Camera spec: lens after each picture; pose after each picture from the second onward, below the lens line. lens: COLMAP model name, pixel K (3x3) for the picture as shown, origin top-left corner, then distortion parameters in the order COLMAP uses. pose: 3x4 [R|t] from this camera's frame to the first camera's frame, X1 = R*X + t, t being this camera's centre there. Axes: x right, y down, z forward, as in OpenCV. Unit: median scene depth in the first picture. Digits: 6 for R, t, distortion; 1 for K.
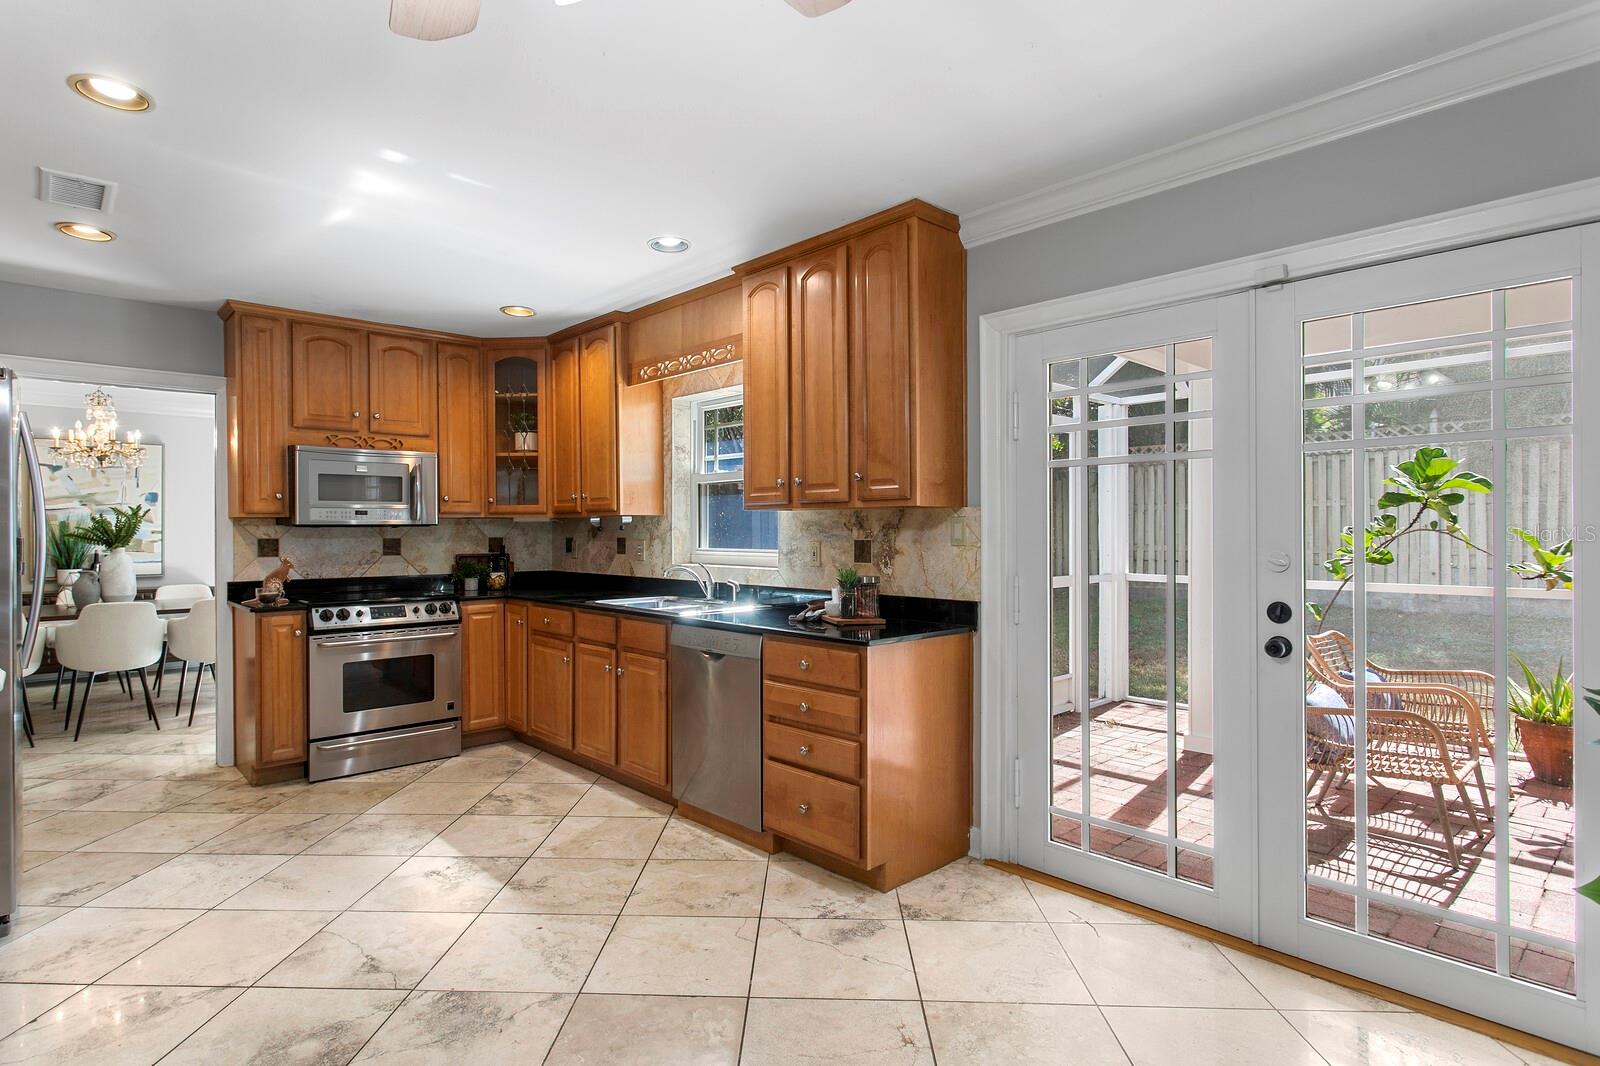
lens RADIAL K [[824.3, 0, 800.0], [0, 824.3, 536.8], [0, 0, 1]] dist [0.016782, 0.003647]
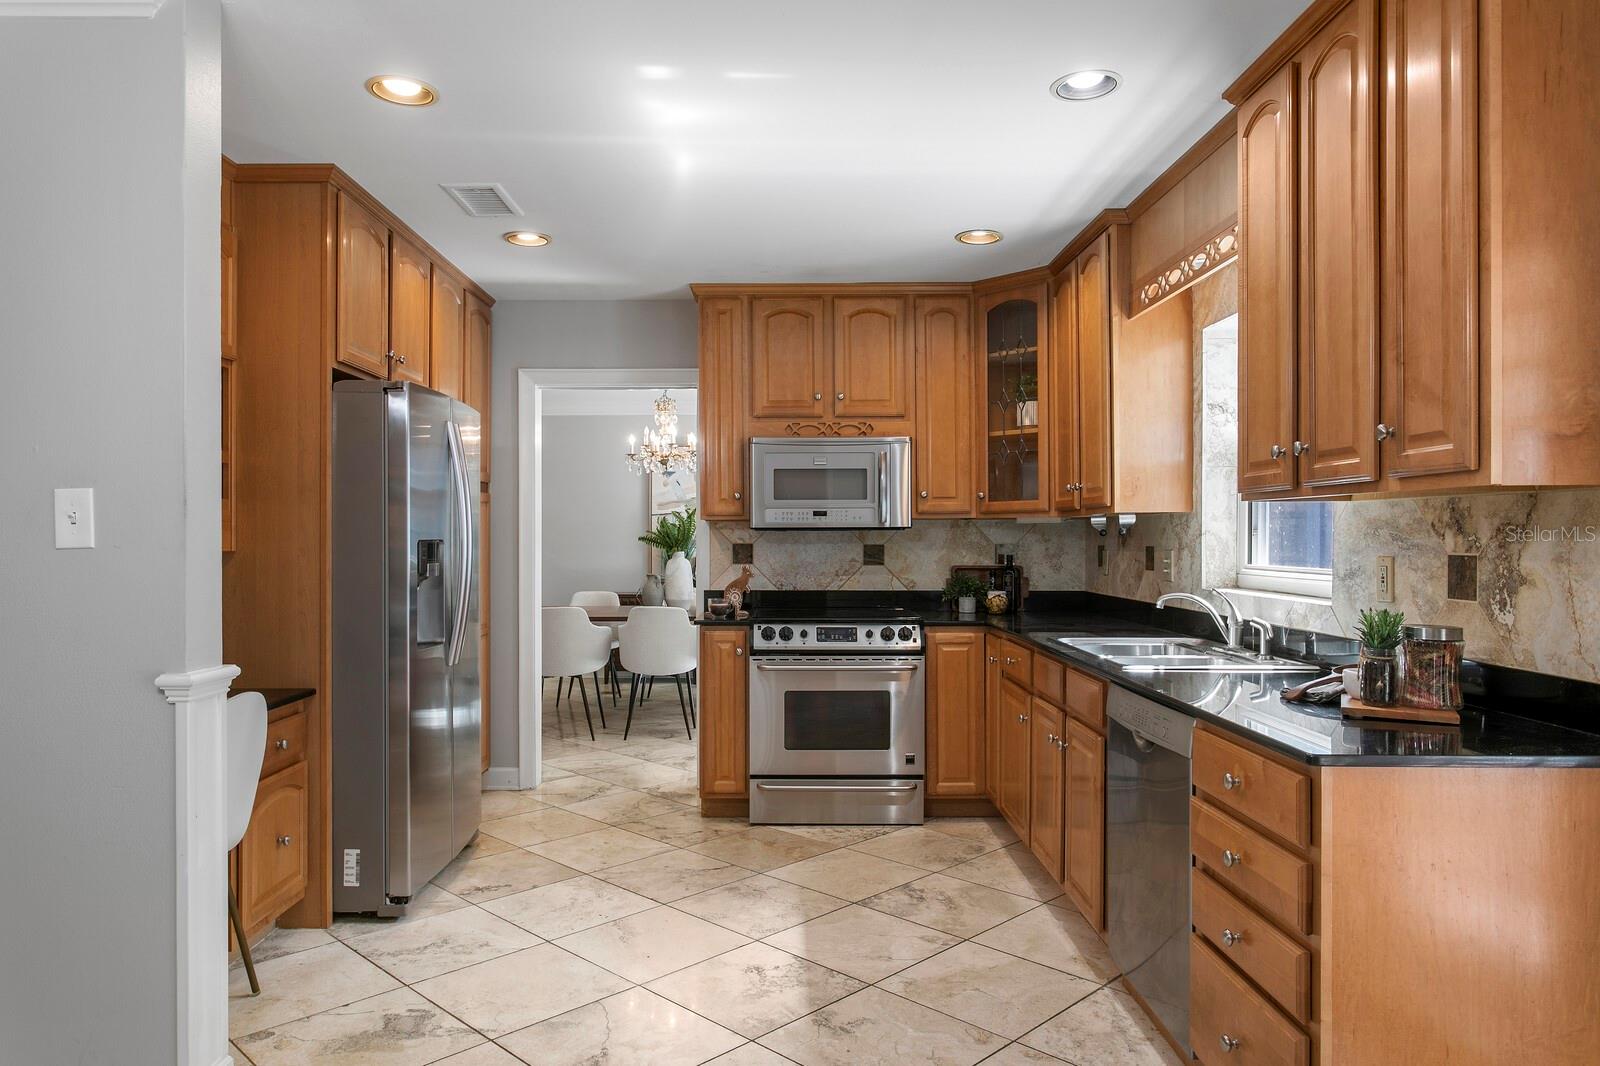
lens RADIAL K [[1073.3, 0, 798.2], [0, 1073.3, 544.4], [0, 0, 1]] dist [0.024968, 0.011273]
pose [[0.737341, 0.008194, -0.675471, 0.197084], [-0.007833, 0.999963, 0.003581, -0.001647], [0.675476, 0.002651, 0.737378, 0.193181]]
